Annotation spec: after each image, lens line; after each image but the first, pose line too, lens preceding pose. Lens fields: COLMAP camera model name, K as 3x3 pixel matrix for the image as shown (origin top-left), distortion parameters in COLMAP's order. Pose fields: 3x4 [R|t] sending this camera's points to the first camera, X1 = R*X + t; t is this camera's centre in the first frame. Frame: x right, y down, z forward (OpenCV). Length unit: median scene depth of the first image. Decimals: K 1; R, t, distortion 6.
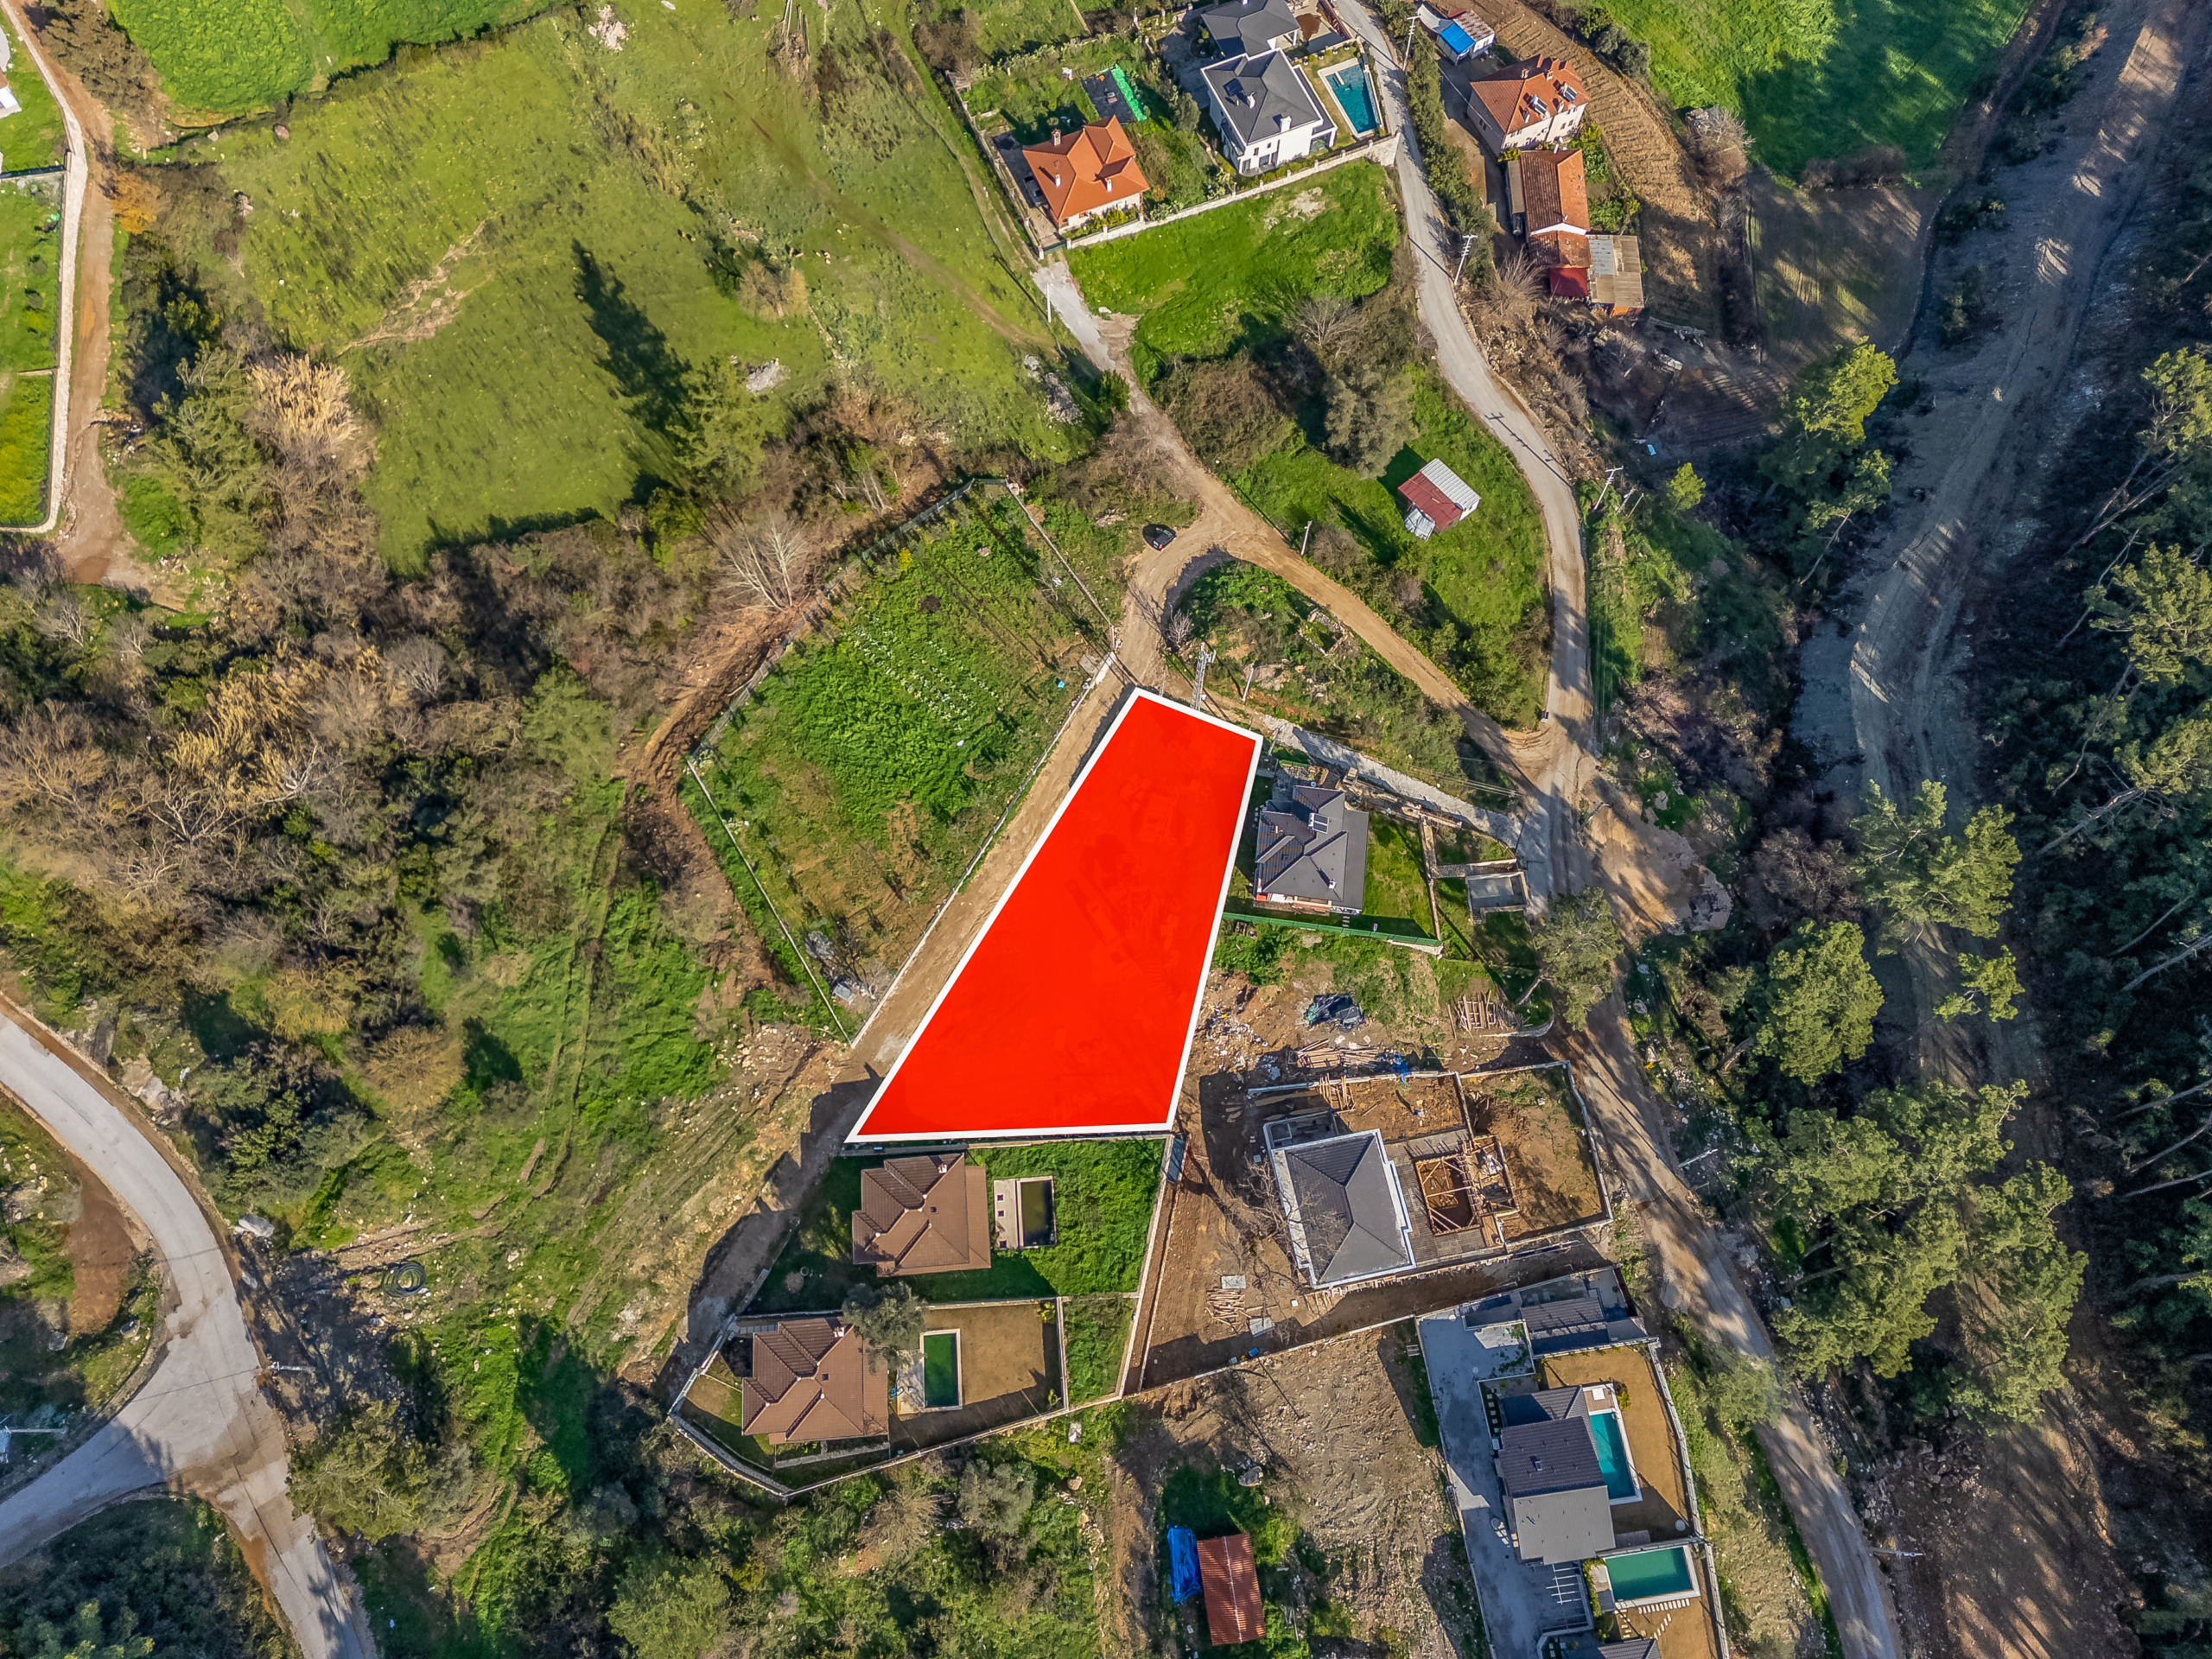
lens RADIAL K [[1544.1, 0, 1103.0], [0, 1544.1, 832.8], [0, 0, 1]] dist [0.081747, -0.078715]
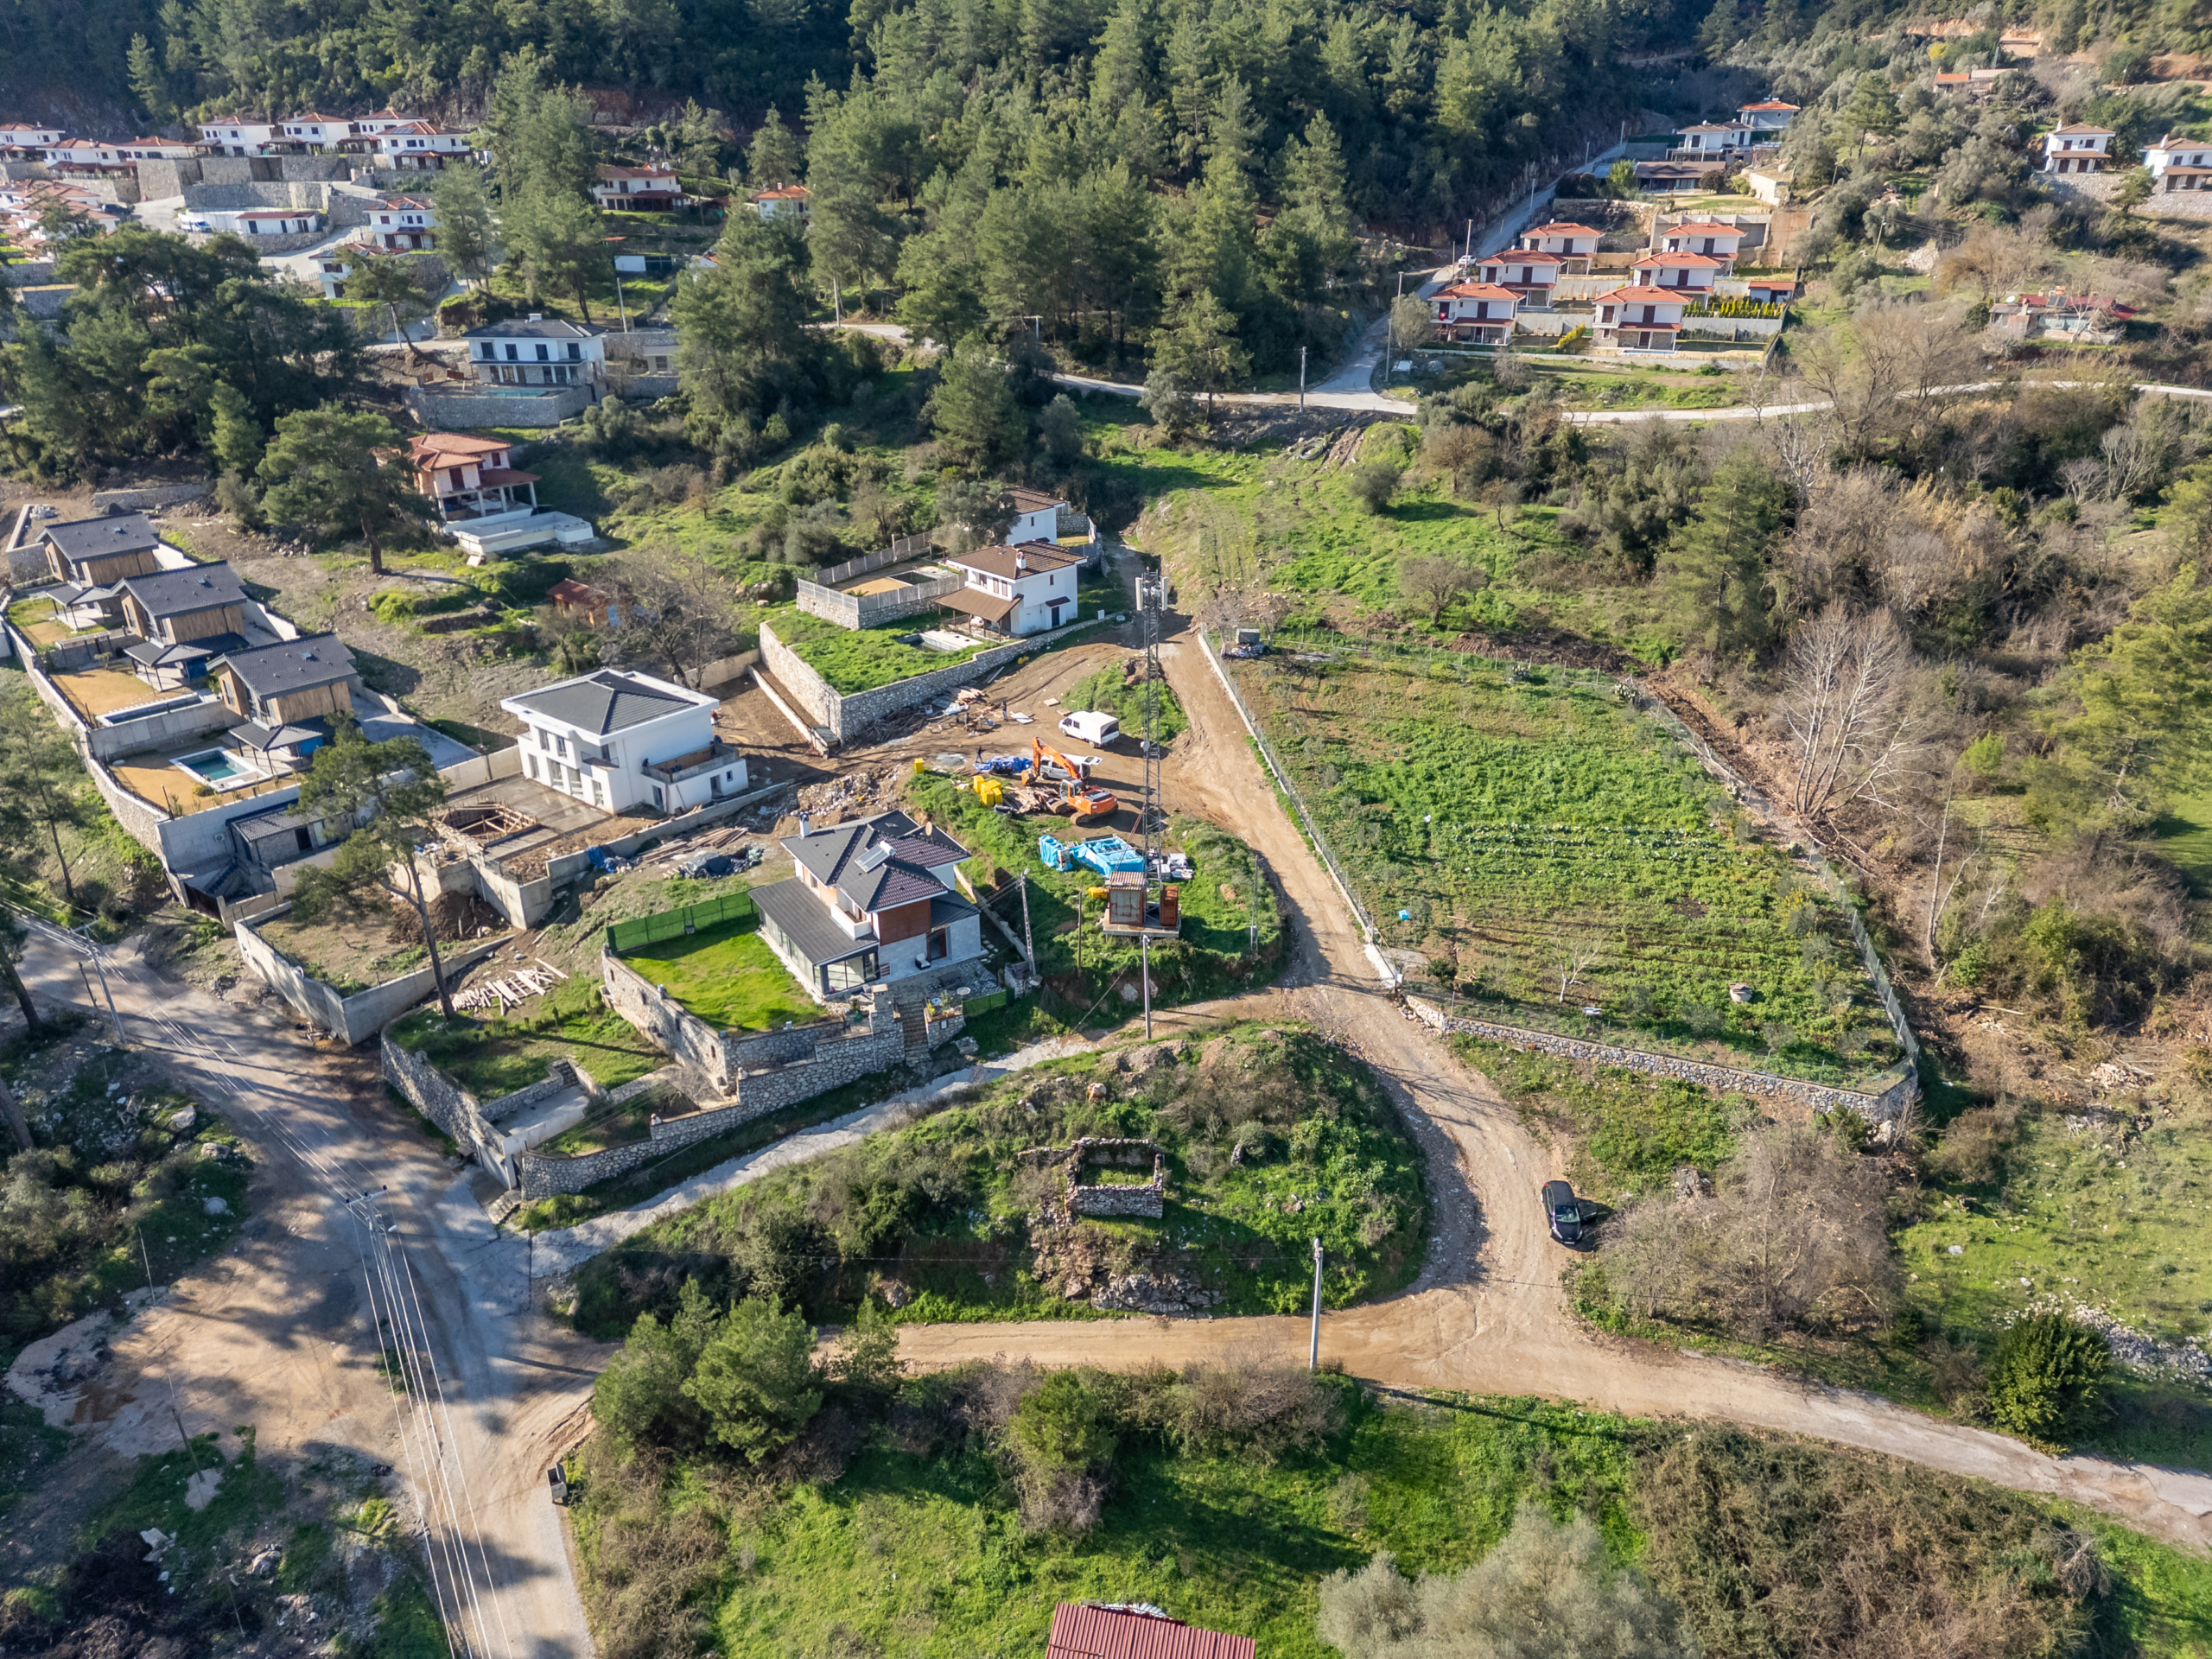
lens RADIAL K [[1544.1, 0, 1103.0], [0, 1544.1, 832.8], [0, 0, 1]] dist [0.081747, -0.078715]
pose [[-0.779256, 0.275023, -0.563136, 0.391273], [-0.582932, 0.011848, 0.812435, -0.521159], [0.230111, 0.961365, 0.151087, 0.908265]]
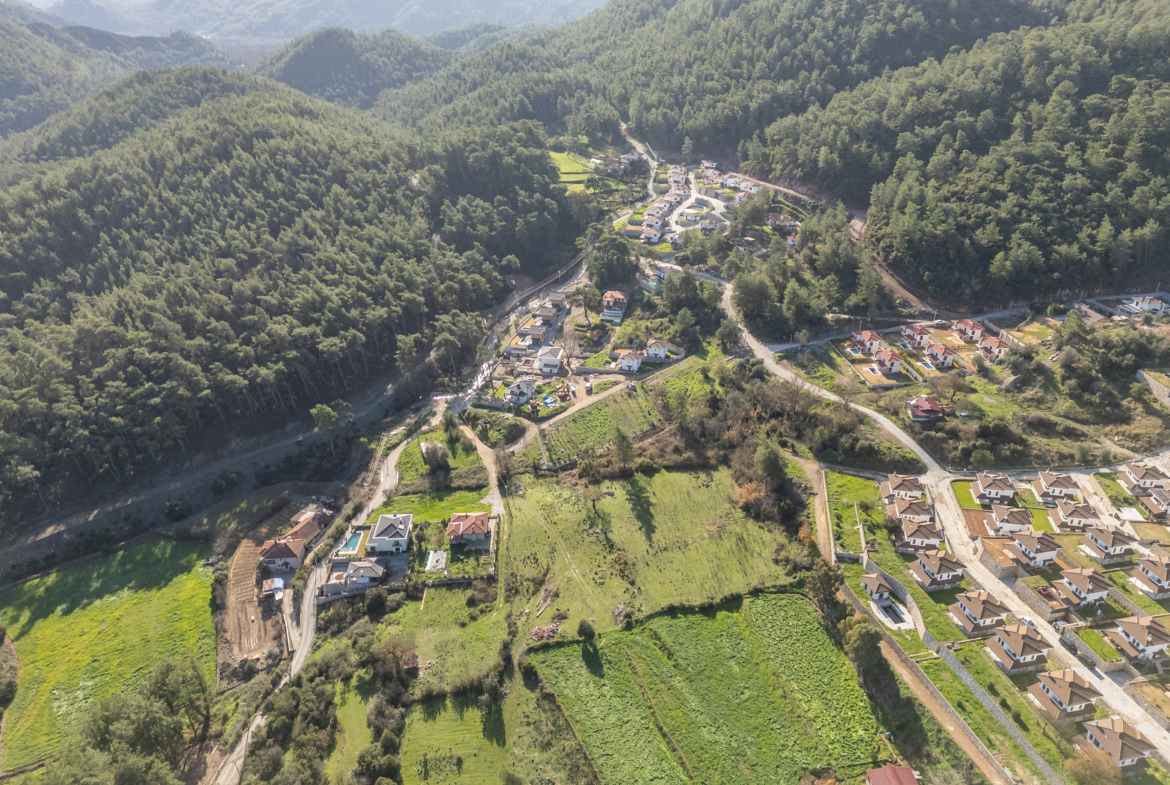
lens RADIAL K [[816.3, 0, 583.3], [0, 816.3, 395.6], [0, 0, 1]] dist [0.083023, -0.082160]
pose [[-0.932770, -0.157804, 0.324097, -0.755511], [0.339968, -0.086201, 0.936478, -2.028050], [-0.119843, 0.983701, 0.134055, 0.695808]]
